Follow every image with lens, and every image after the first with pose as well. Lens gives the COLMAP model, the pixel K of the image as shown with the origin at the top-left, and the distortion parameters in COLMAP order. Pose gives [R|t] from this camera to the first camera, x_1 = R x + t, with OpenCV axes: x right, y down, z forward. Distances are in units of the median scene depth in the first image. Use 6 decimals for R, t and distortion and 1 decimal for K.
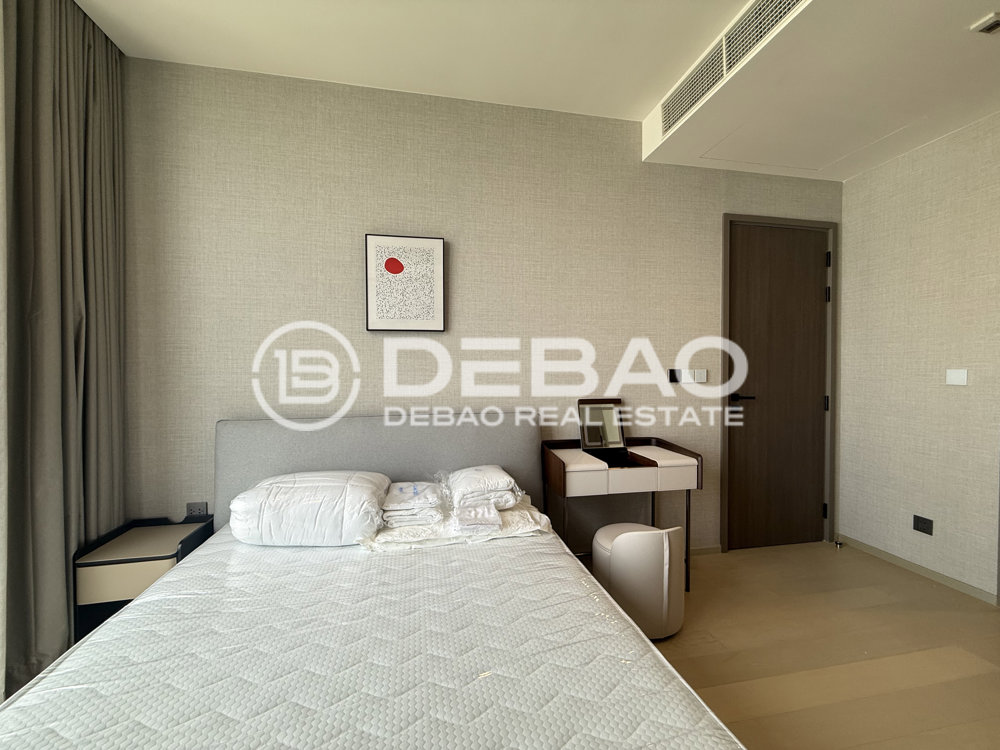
lens RADIAL K [[399.5, 0, 498.4], [0, 399.5, 375.5], [0, 0, 1]] dist [-0.000530, 0.000249]
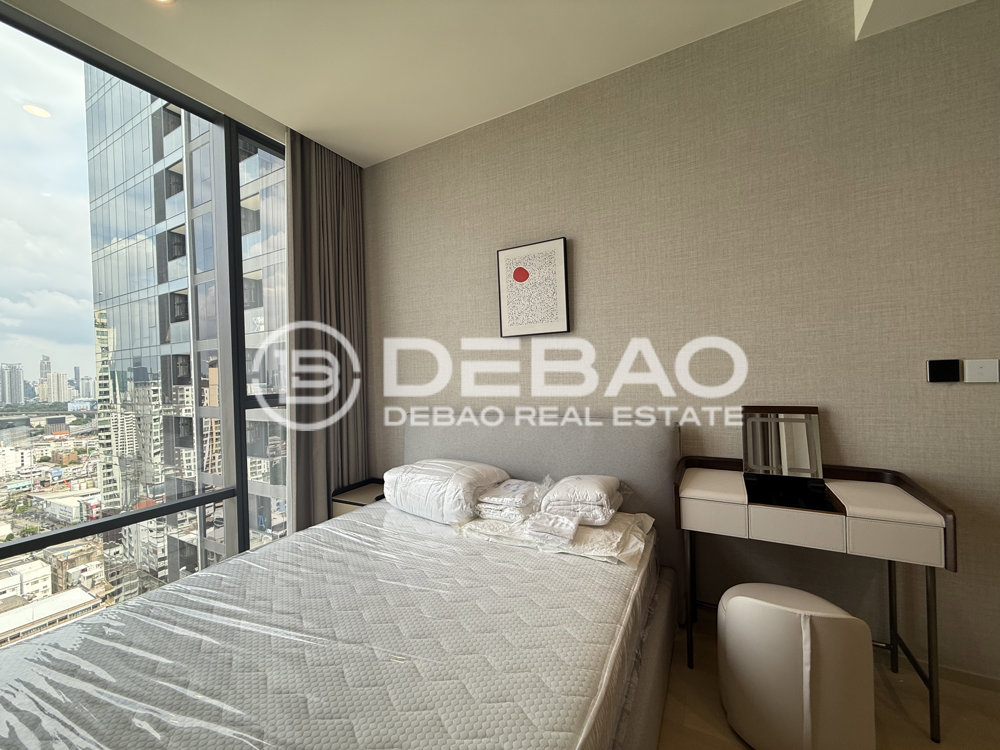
lens RADIAL K [[399.5, 0, 498.4], [0, 399.5, 375.5], [0, 0, 1]] dist [-0.000530, 0.000249]
pose [[0.769068, -0.019023, -0.638883, 0.431617], [0.018573, 0.999800, -0.007412, -0.000365], [0.638897, -0.006165, 0.769268, 0.172965]]
